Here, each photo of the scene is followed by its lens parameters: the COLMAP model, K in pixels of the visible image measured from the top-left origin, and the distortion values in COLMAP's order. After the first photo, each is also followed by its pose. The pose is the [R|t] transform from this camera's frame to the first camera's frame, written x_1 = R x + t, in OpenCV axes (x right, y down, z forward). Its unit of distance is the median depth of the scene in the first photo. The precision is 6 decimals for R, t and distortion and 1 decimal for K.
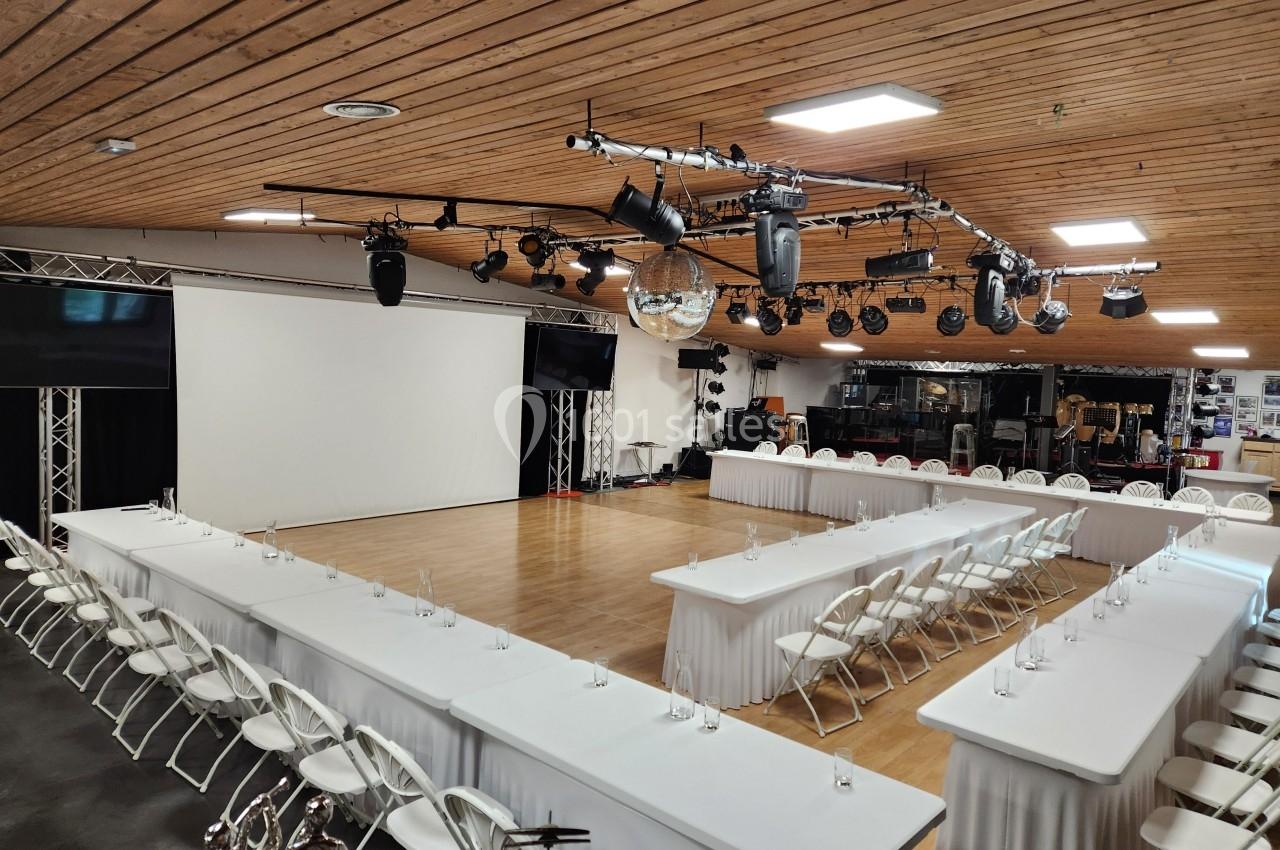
lens RADIAL K [[844.0, 0, 647.4], [0, 844.0, 409.4], [0, 0, 1]] dist [0.128527, -0.125932]
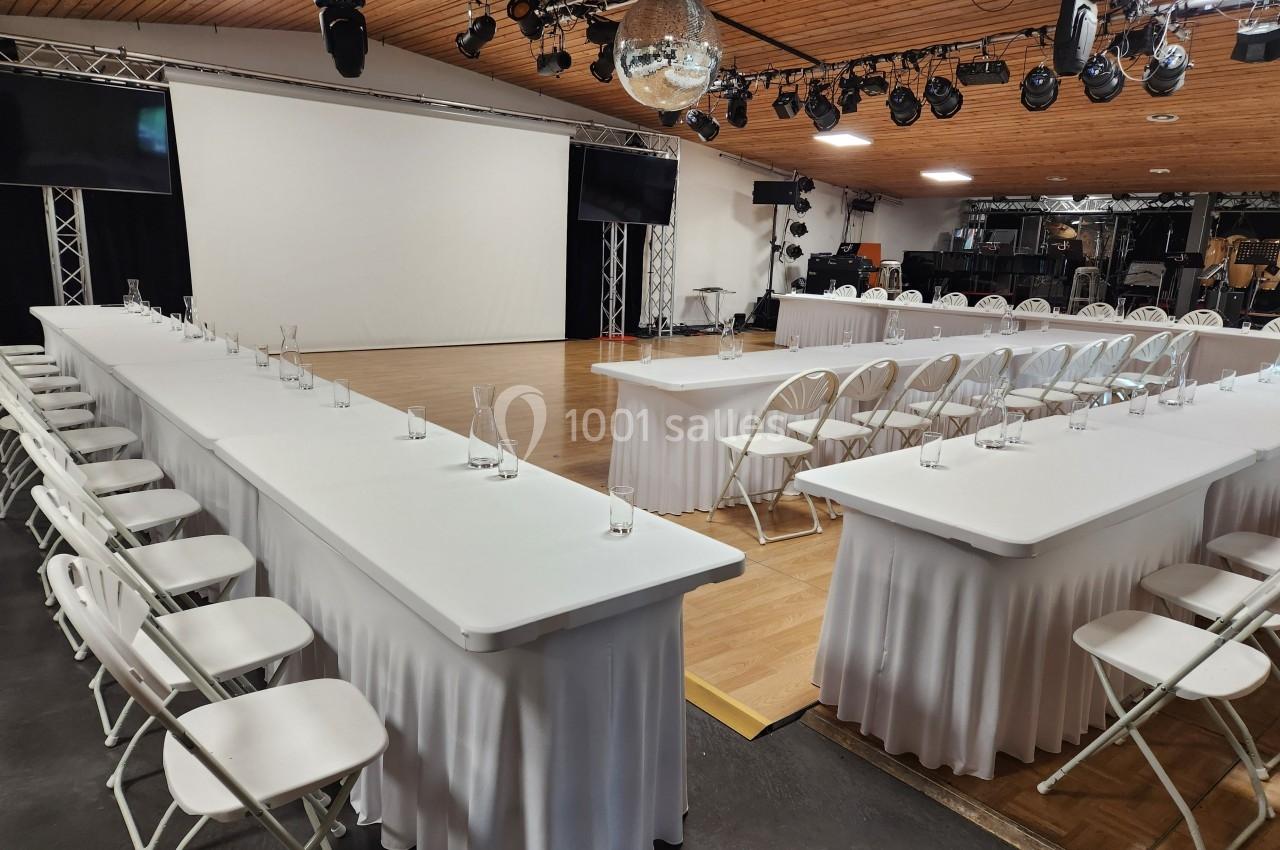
lens RADIAL K [[856.8, 0, 640.0], [0, 856.8, 425.0], [0, 0, 1]] dist [0.077847, -0.060490]
pose [[0.987631, 0.032159, -0.153461, 0.078078], [-0.008403, 0.988190, 0.153004, 0.051547], [0.156569, -0.149822, 0.976237, 0.067616]]
